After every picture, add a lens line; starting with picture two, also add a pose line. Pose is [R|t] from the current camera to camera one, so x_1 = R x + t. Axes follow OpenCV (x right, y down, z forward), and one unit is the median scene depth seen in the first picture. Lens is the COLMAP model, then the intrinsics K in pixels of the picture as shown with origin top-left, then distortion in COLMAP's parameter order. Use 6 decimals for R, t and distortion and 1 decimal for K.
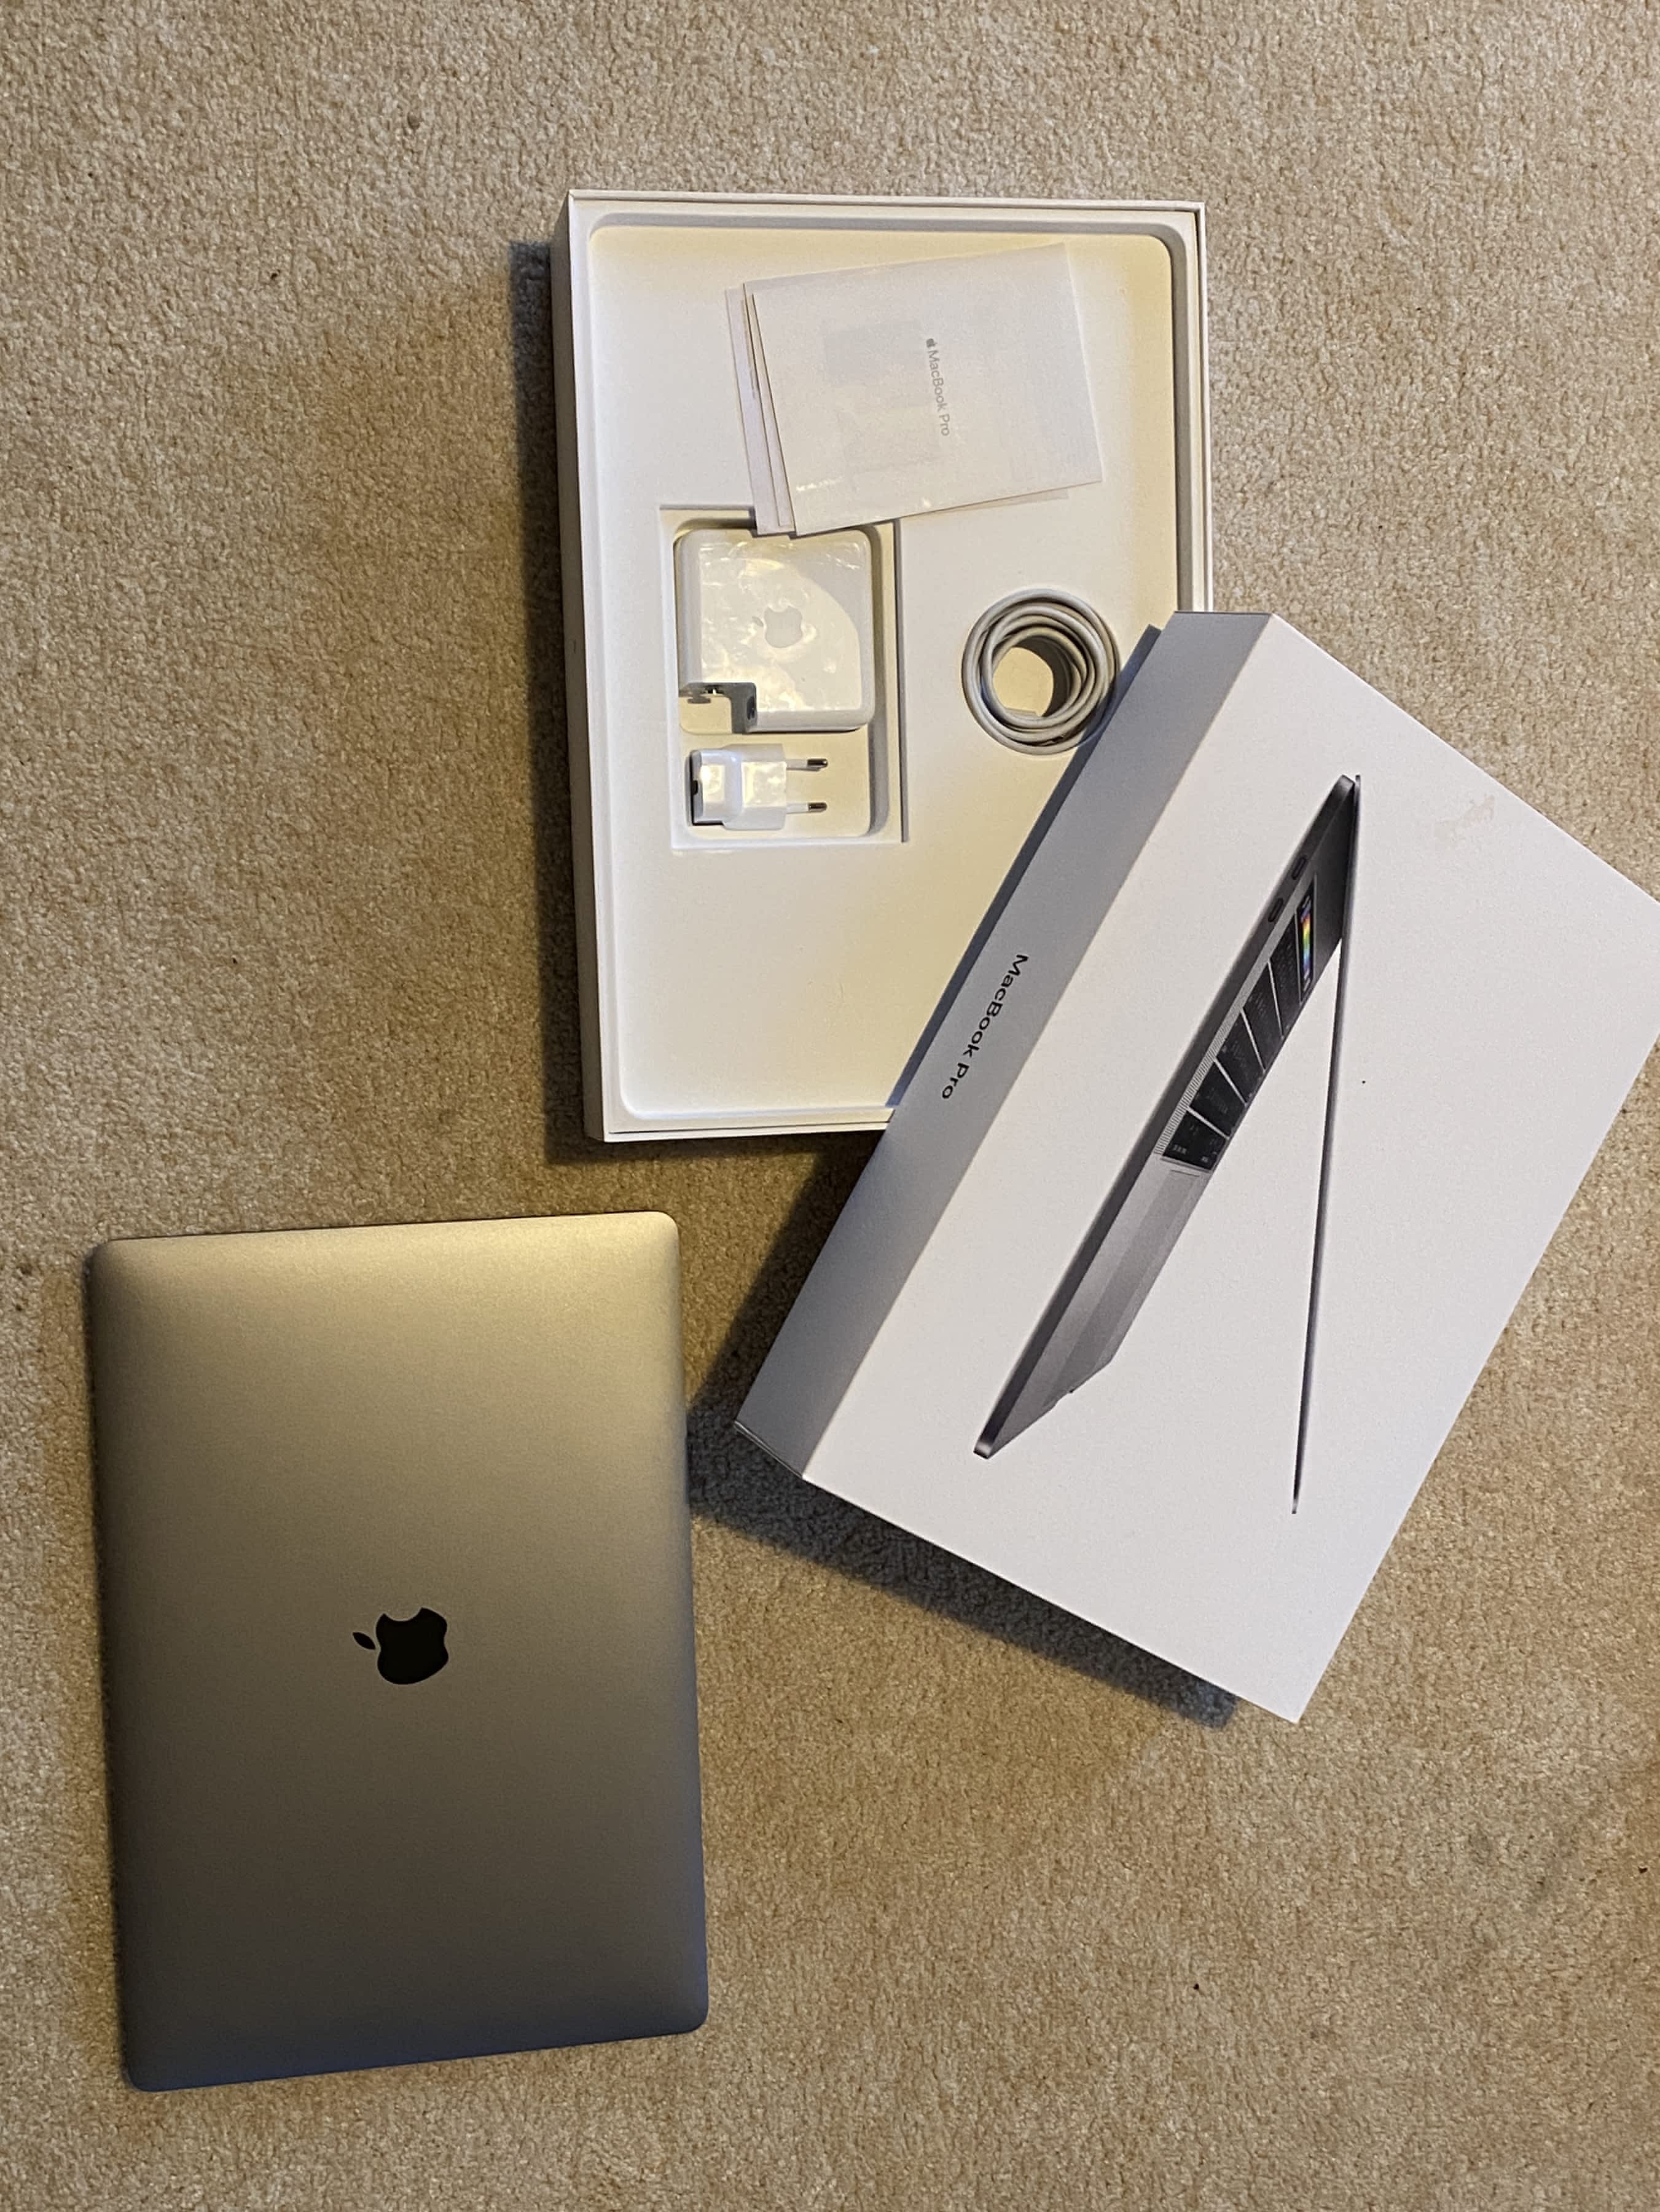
lens RADIAL K [[2054.7, 0, 830.0], [0, 2054.7, 1106.0], [0, 0, 1]] dist [0.041571, -0.120160]
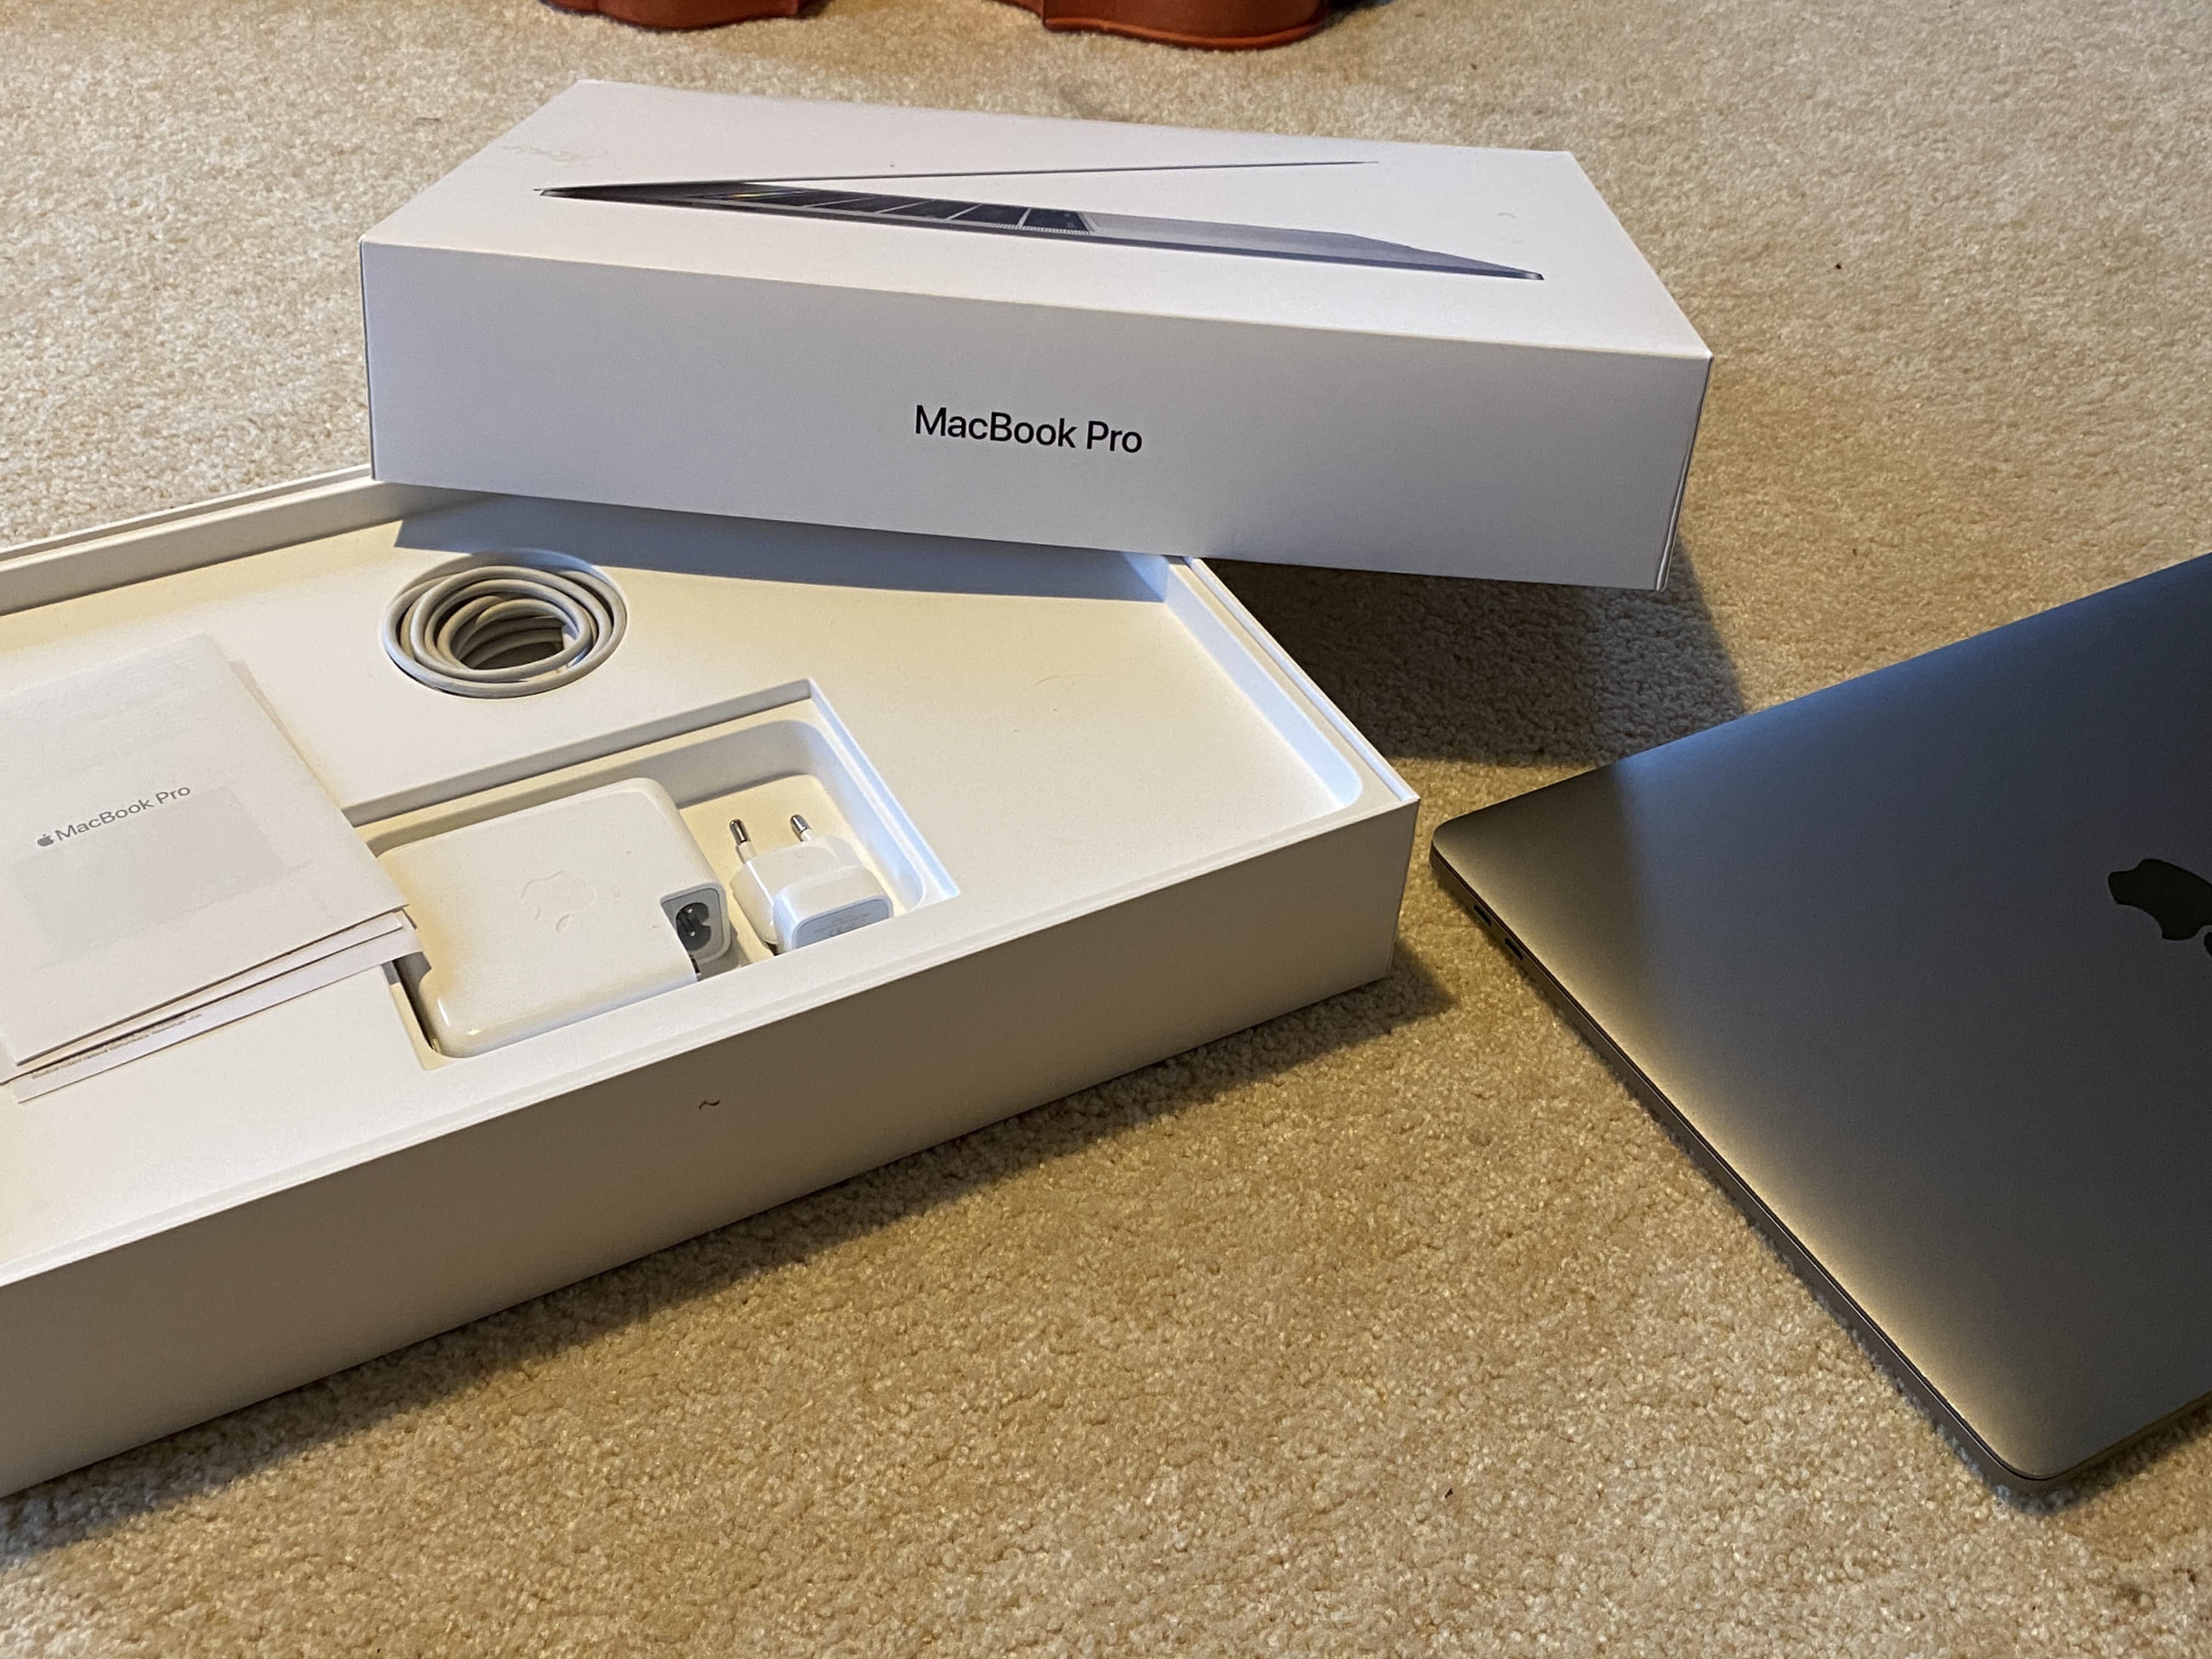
lens RADIAL K [[2054.8, 0, 1069.1], [0, 2054.8, 829.5], [0, 0, 1]] dist [0.041571, -0.120160]
pose [[-0.407853, -0.792308, 0.453766, -0.351079], [0.909967, -0.311934, 0.273235, -0.253801], [-0.074941, 0.524352, 0.848198, 0.440793]]
